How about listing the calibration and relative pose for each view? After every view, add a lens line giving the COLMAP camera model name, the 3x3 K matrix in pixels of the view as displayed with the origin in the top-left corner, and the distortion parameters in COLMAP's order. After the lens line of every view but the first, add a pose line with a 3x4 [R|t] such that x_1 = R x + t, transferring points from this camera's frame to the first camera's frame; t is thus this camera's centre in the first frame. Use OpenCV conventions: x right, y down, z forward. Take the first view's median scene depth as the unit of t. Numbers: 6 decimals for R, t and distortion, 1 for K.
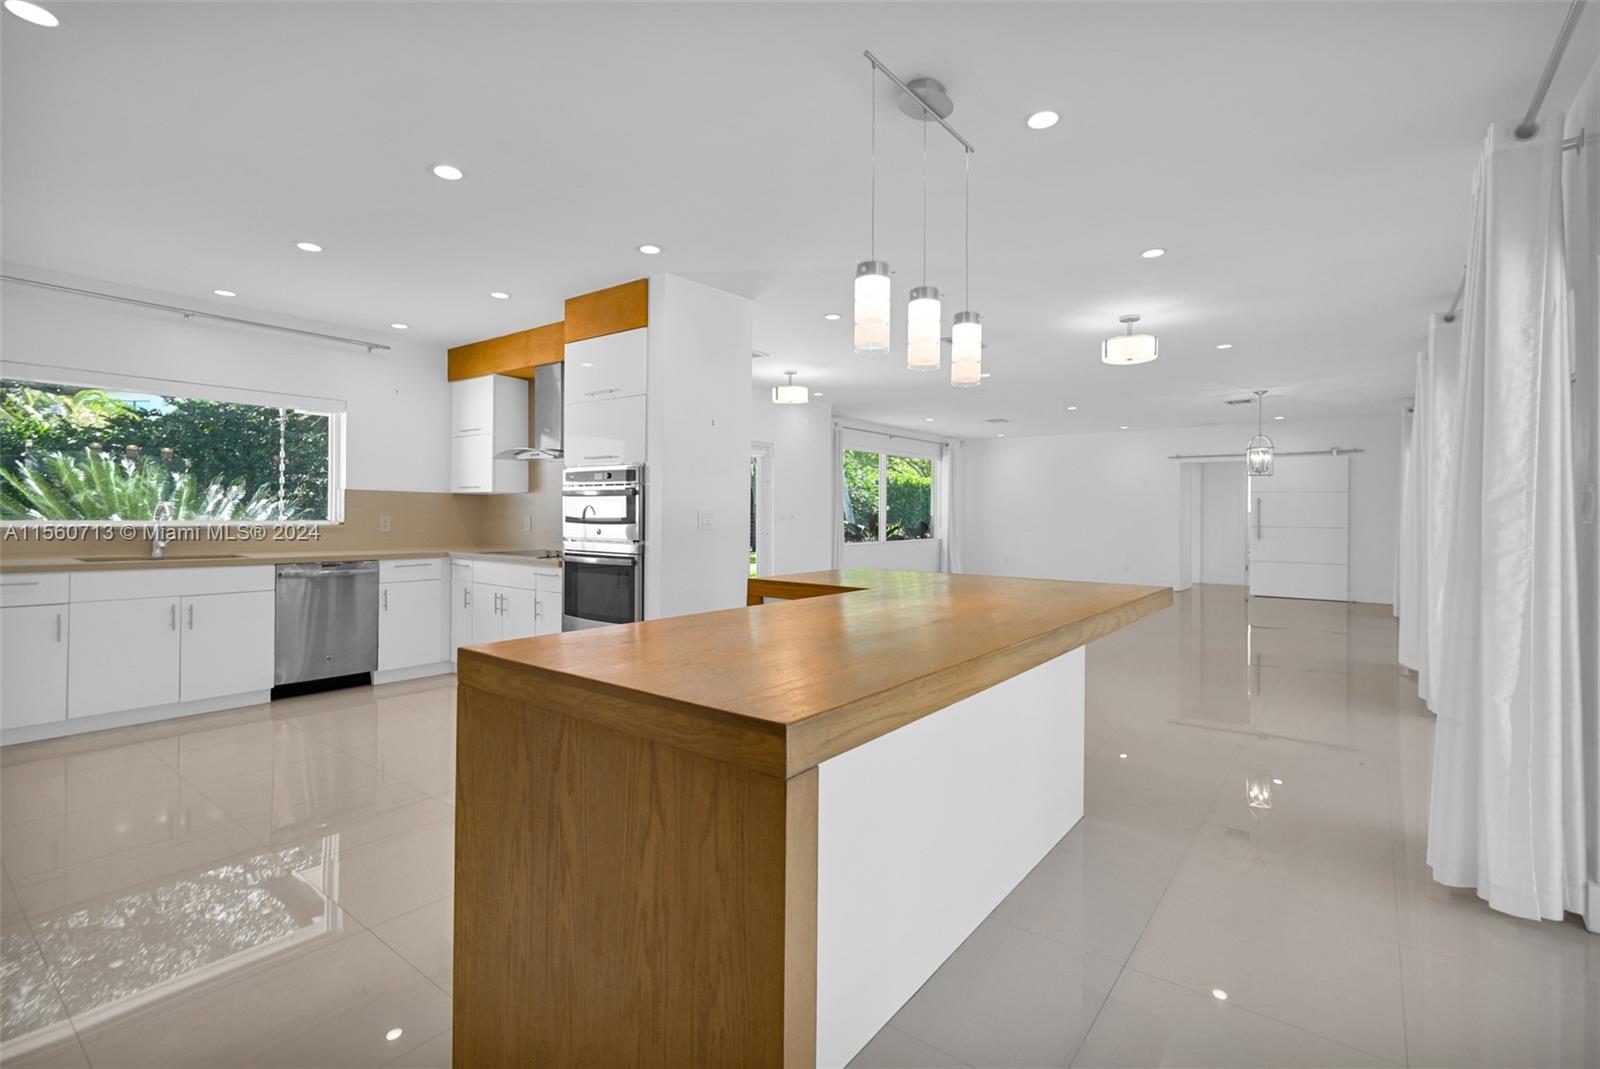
lens RADIAL K [[747.1, 0, 806.0], [0, 747.1, 522.1], [0, 0, 1]] dist [0.008751, 0.001619]
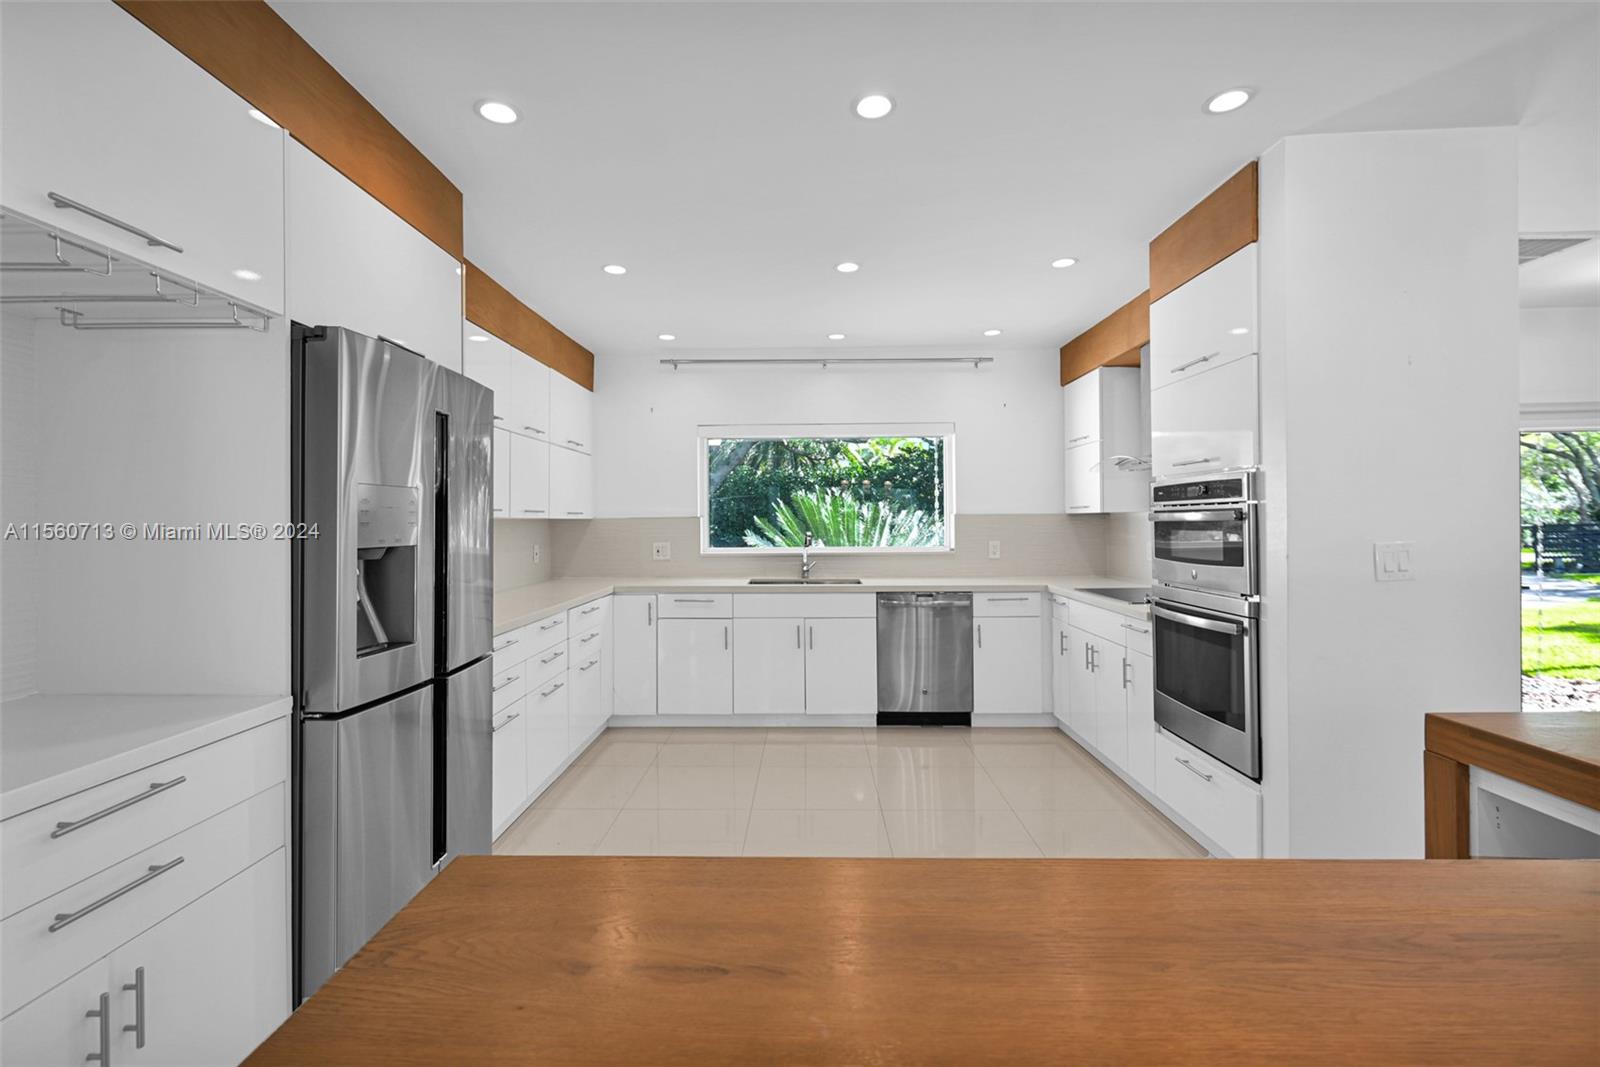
lens RADIAL K [[747.1, 0, 803.6], [0, 747.1, 523.1], [0, 0, 1]] dist [0.008751, 0.001619]
pose [[0.595512, -0.012631, -0.803247, 0.045737], [0.004747, 0.999914, -0.012204, -0.024946], [0.803332, 0.003454, 0.595521, 0.305497]]
